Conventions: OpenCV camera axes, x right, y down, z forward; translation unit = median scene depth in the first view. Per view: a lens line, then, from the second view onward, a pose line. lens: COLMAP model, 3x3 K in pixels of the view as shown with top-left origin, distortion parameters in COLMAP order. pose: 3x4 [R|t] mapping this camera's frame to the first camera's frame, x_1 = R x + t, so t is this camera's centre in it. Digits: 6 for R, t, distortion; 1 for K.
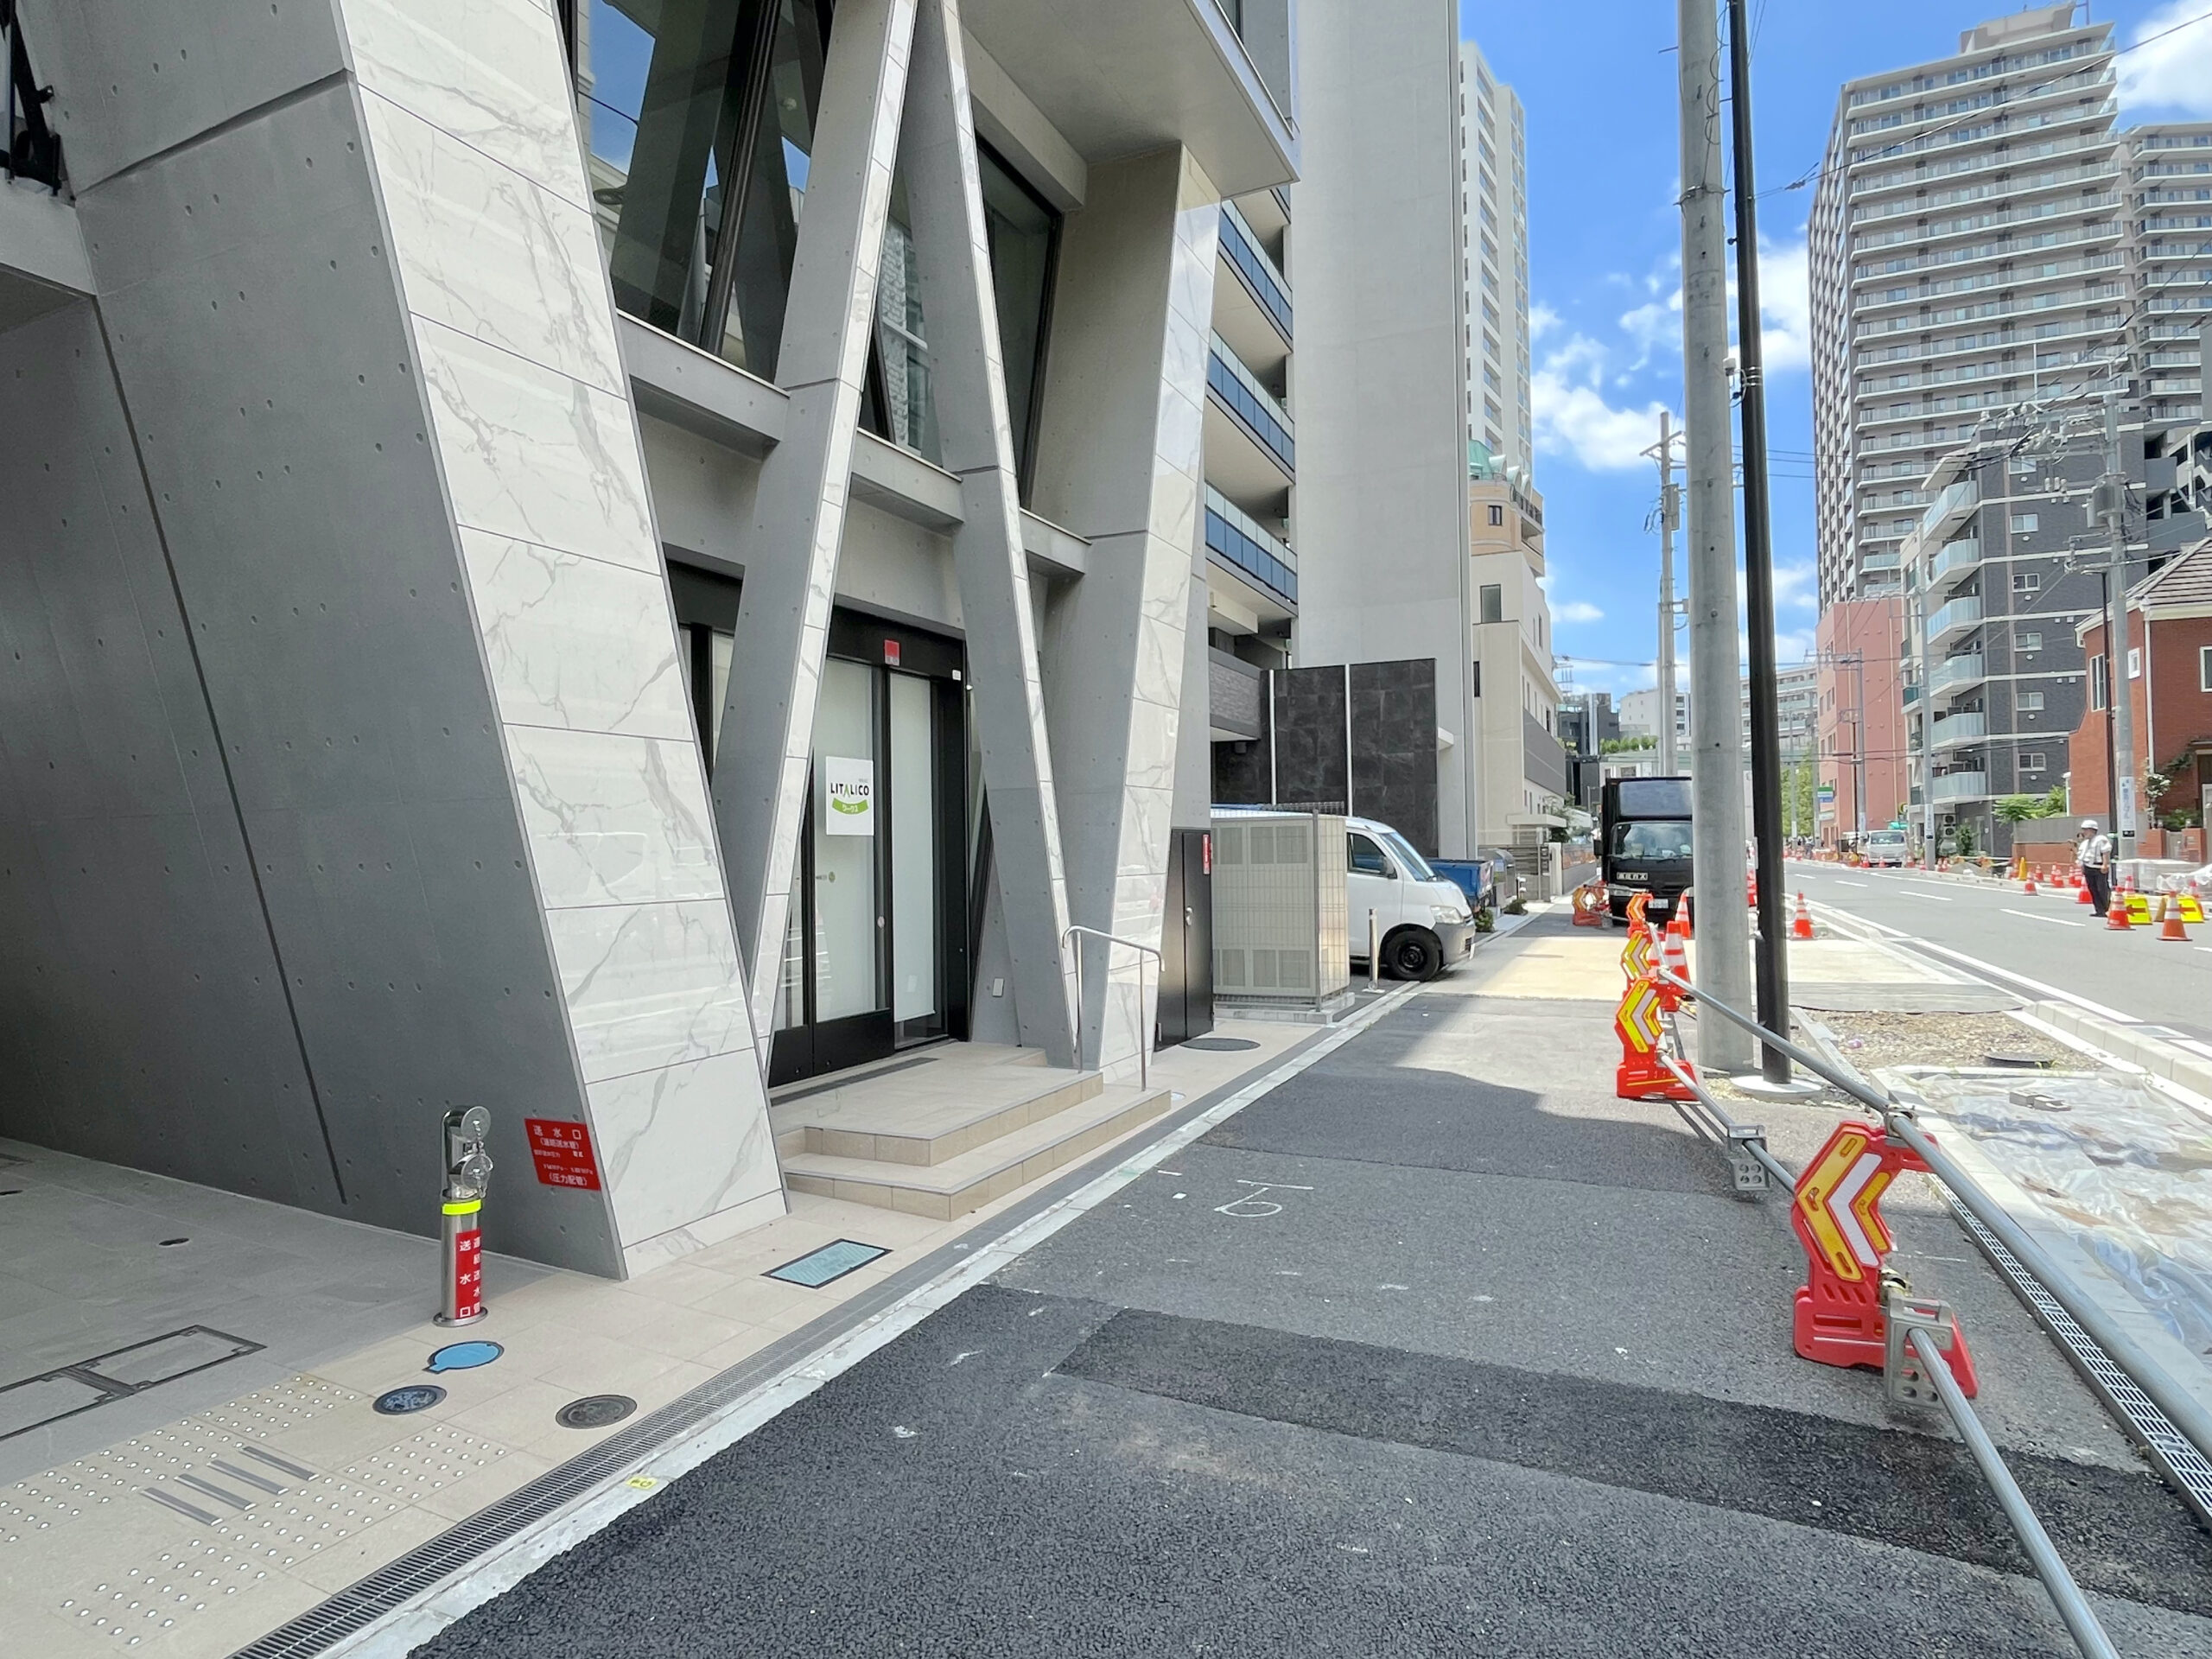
lens RADIAL K [[1242.1, 0, 1111.0], [0, 1242.1, 816.8], [0, 0, 1]] dist [-0.000132, -0.000214]
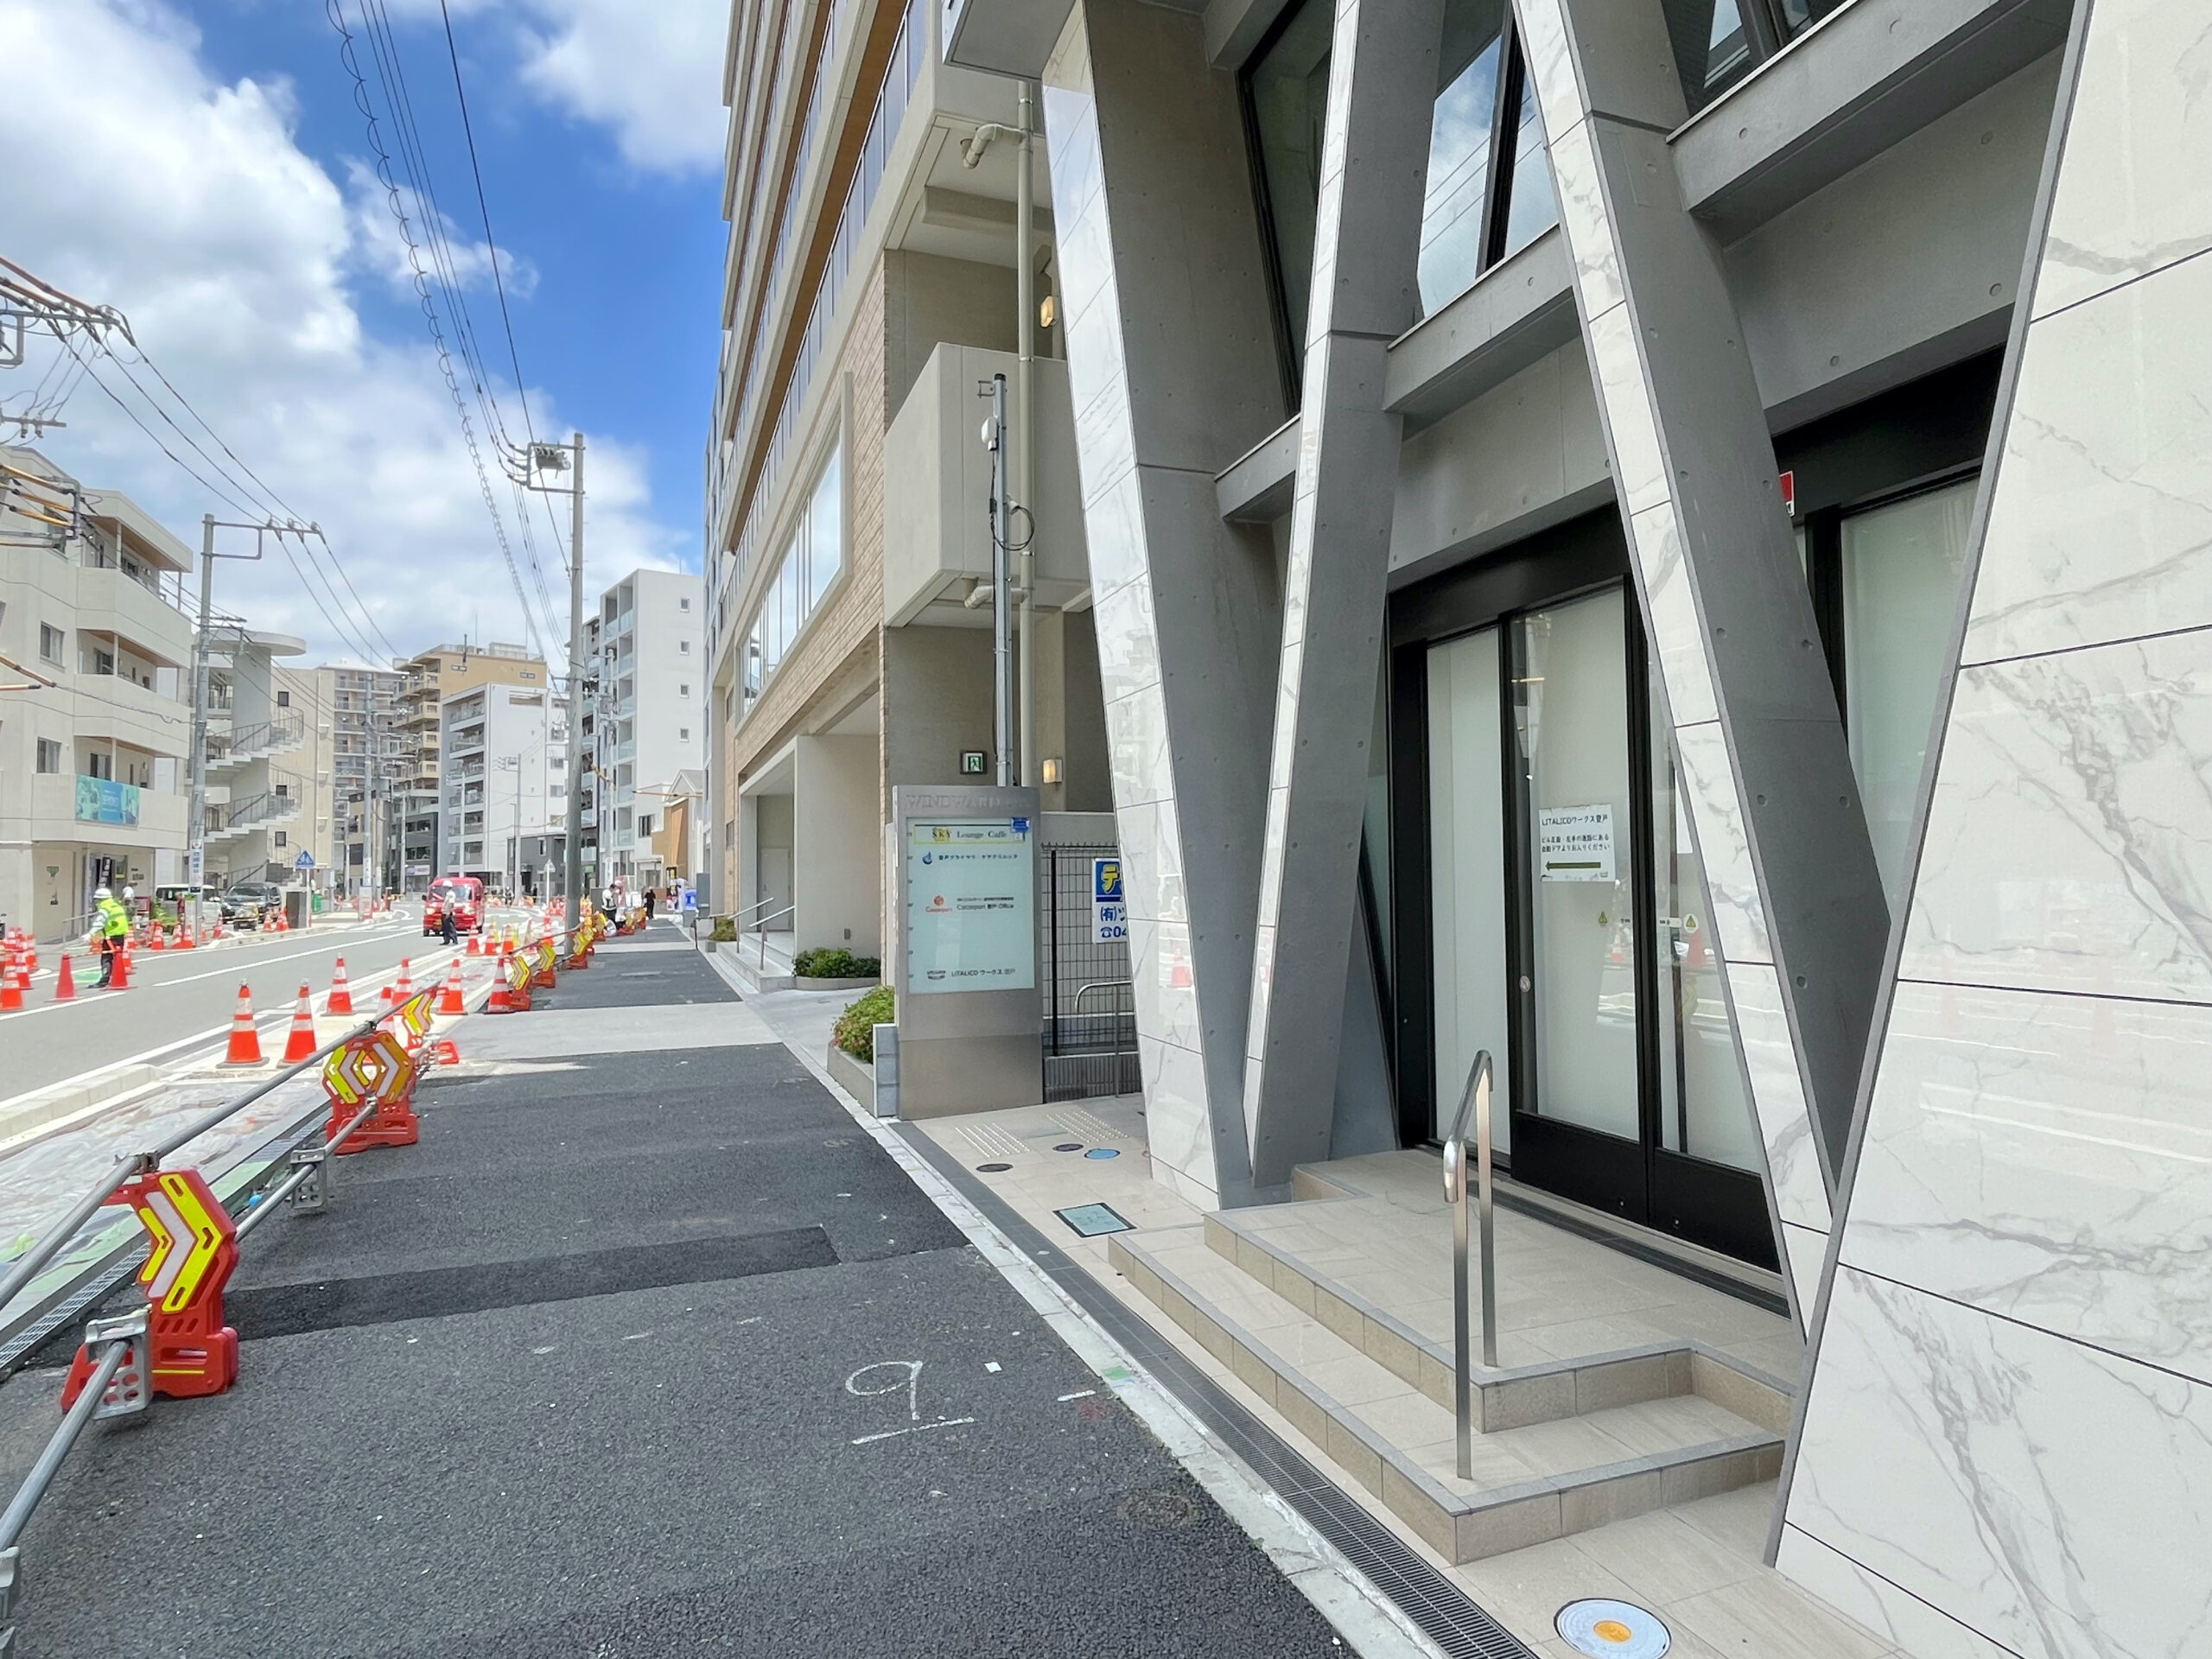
lens RADIAL K [[1242.1, 0, 1111.0], [0, 1242.1, 816.8], [0, 0, 1]] dist [-0.000132, -0.000214]
pose [[-0.716064, -0.010229, -0.697959, 0.585829], [0.043432, 0.997302, -0.059174, 0.029766], [0.696682, -0.072686, -0.713688, 1.791018]]
